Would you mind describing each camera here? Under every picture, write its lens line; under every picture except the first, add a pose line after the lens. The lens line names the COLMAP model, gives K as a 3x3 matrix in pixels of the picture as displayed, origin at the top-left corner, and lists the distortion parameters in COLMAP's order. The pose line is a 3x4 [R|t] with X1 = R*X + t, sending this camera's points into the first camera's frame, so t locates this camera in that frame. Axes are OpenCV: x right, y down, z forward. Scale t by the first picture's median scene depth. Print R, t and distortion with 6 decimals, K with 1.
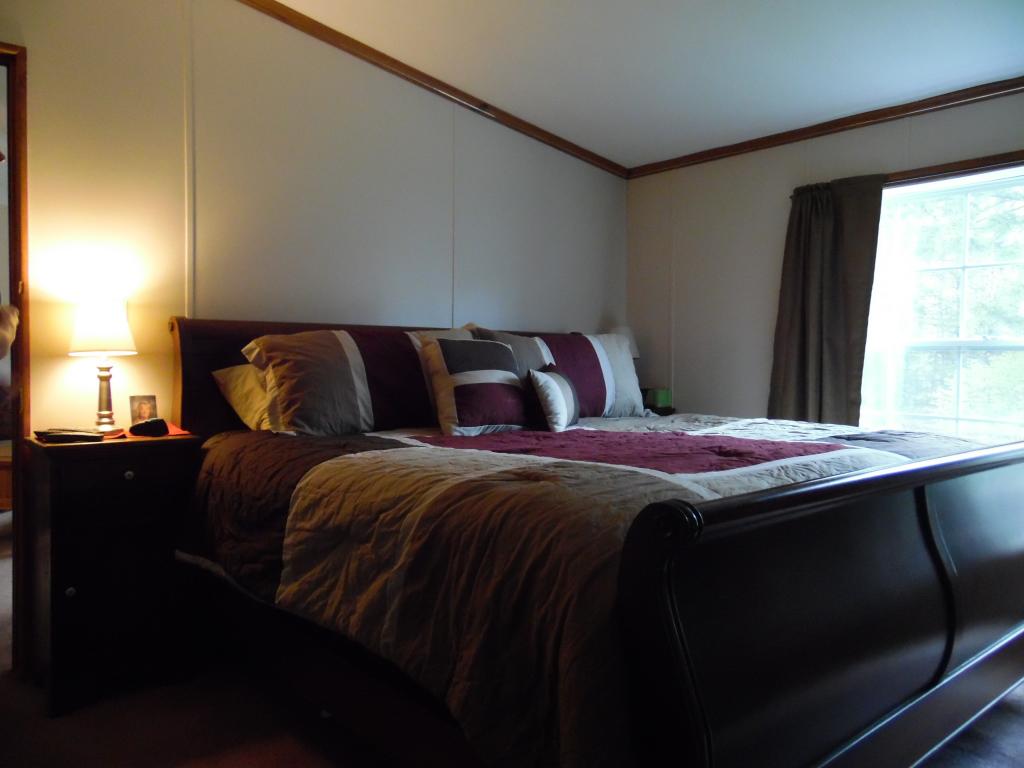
lens RADIAL K [[777.3, 0, 513.1], [0, 777.3, 381.3], [0, 0, 1]] dist [-0.034212, 0.089665]
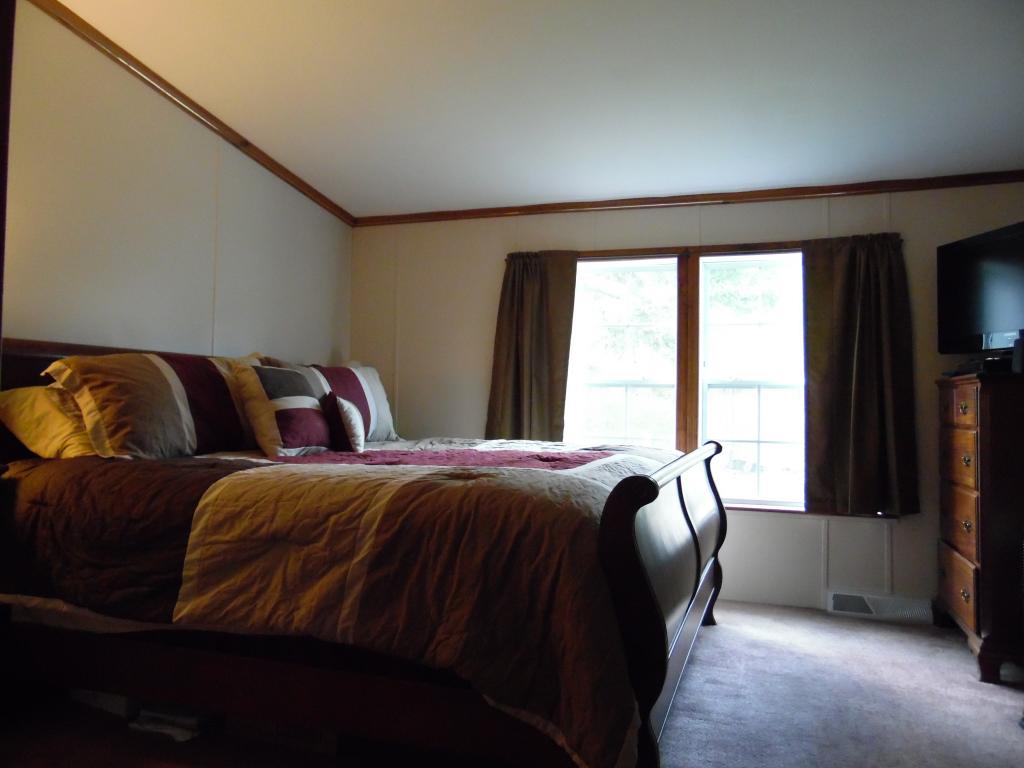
lens RADIAL K [[777.3, 0, 513.1], [0, 777.3, 381.3], [0, 0, 1]] dist [-0.034212, 0.089665]
pose [[0.864340, 0.021638, 0.502443, -0.344734], [0.003387, 0.998801, -0.048841, 0.019992], [-0.502897, 0.043916, 0.863230, -0.084707]]
